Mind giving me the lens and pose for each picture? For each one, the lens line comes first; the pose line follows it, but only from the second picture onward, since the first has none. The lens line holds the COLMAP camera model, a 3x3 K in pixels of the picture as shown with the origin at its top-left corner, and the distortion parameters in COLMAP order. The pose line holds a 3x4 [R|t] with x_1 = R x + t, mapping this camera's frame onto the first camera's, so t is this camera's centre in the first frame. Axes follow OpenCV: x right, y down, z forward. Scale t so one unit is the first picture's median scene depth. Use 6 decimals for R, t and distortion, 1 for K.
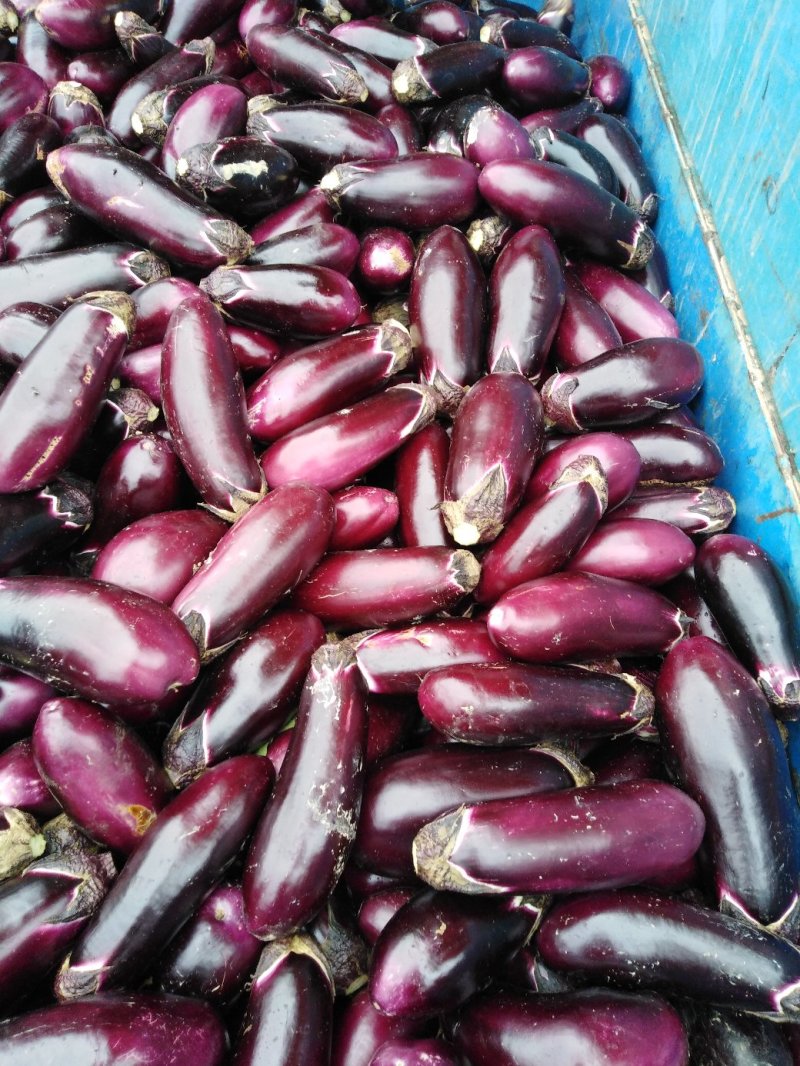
lens RADIAL K [[781.5, 0, 399.3], [0, 781.5, 530.4], [0, 0, 1]] dist [0.053928, -0.068153]
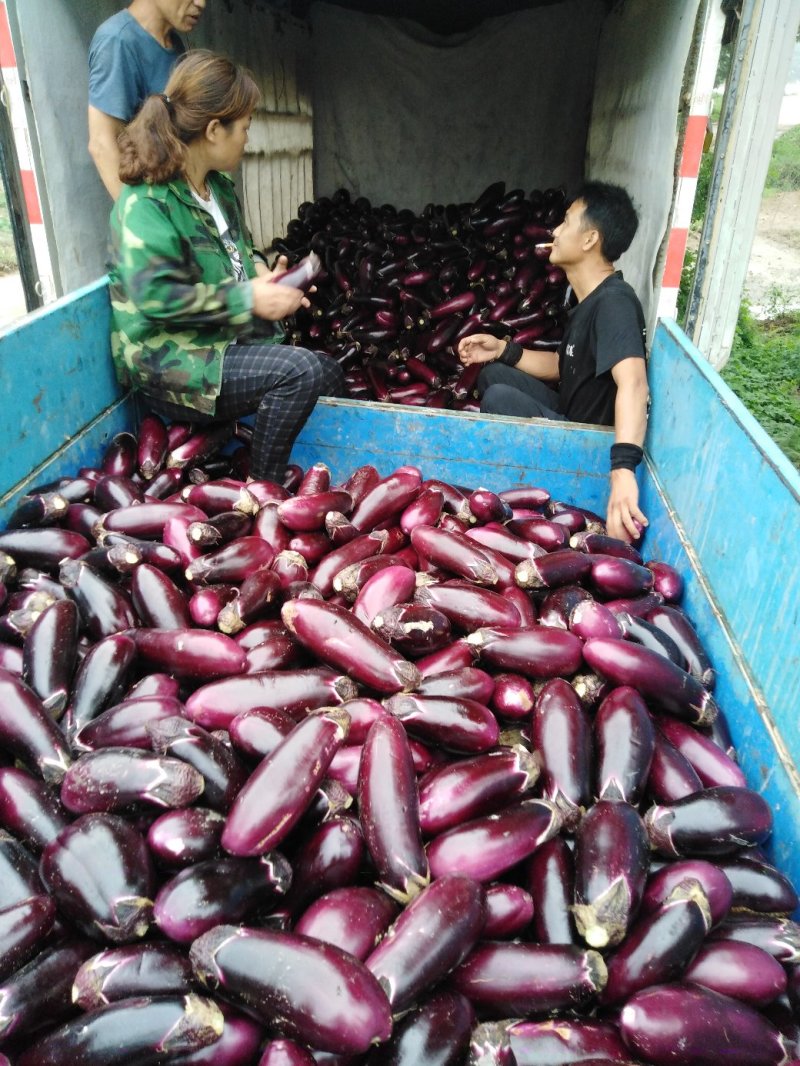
lens RADIAL K [[781.5, 0, 395.9], [0, 781.5, 531.6], [0, 0, 1]] dist [0.053928, -0.068153]
pose [[0.993937, 0.096376, -0.052928, -0.207949], [-0.109944, 0.877242, -0.467290, 0.057379], [0.001395, 0.470275, 0.882519, -0.359554]]
